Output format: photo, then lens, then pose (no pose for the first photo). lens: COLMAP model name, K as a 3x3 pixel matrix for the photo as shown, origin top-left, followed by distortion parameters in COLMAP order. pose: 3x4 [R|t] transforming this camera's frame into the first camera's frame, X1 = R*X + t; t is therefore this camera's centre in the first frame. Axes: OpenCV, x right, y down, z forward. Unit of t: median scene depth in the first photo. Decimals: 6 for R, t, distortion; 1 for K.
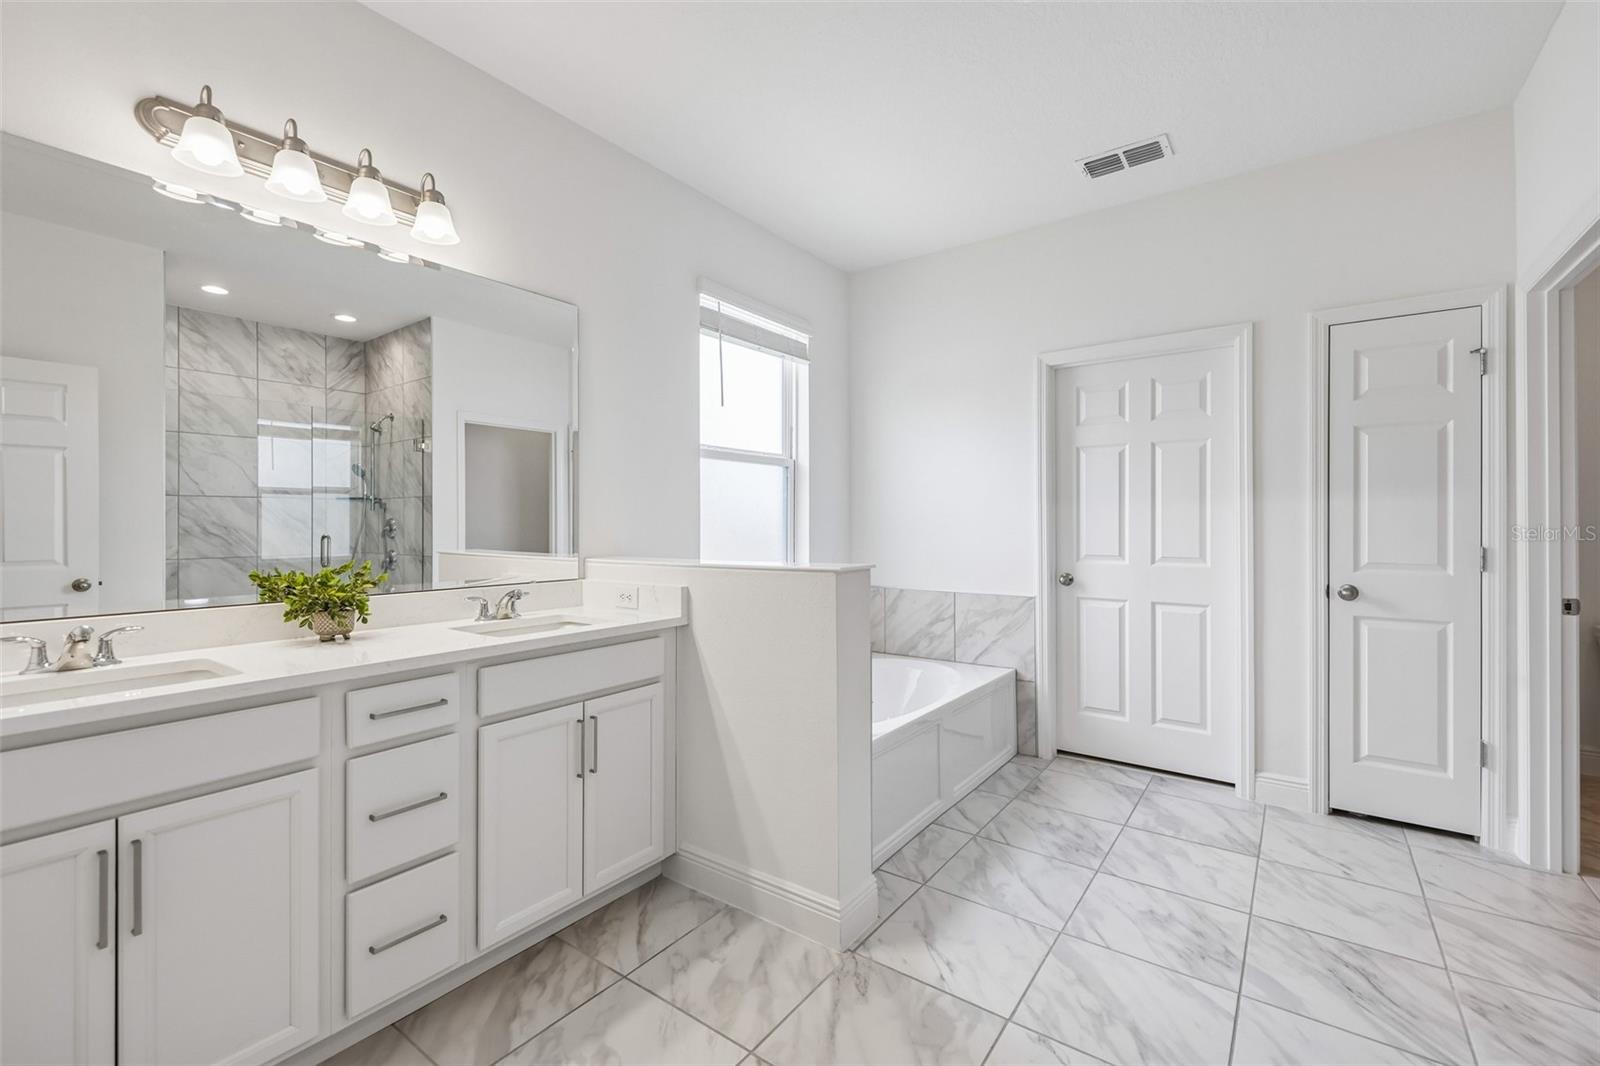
lens RADIAL K [[674.7, 0, 805.1], [0, 674.7, 526.0], [0, 0, 1]] dist [0.010087, -0.000176]
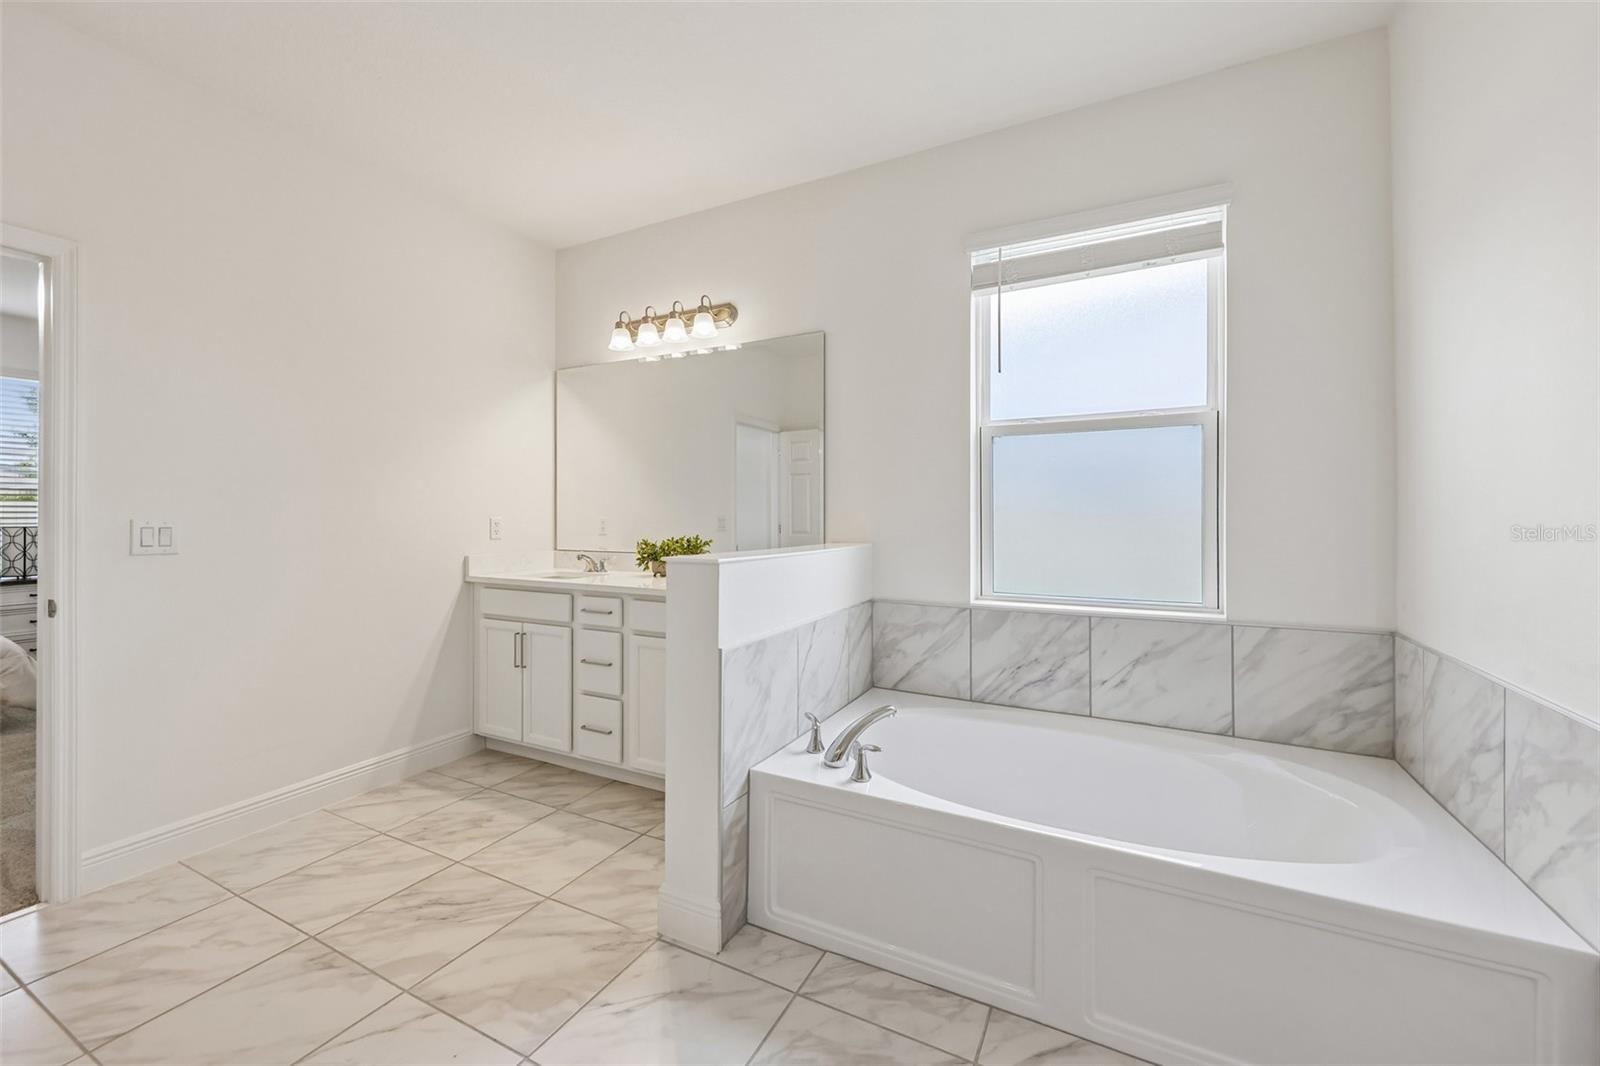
lens RADIAL K [[635.5, 0, 802.3], [0, 635.5, 519.2], [0, 0, 1]] dist [0.000511, 0.000064]
pose [[0.155824, 0.007760, -0.987754, 1.084975], [-0.003502, 0.999967, 0.007303, -0.001616], [0.987779, 0.002321, 0.155846, 1.119400]]
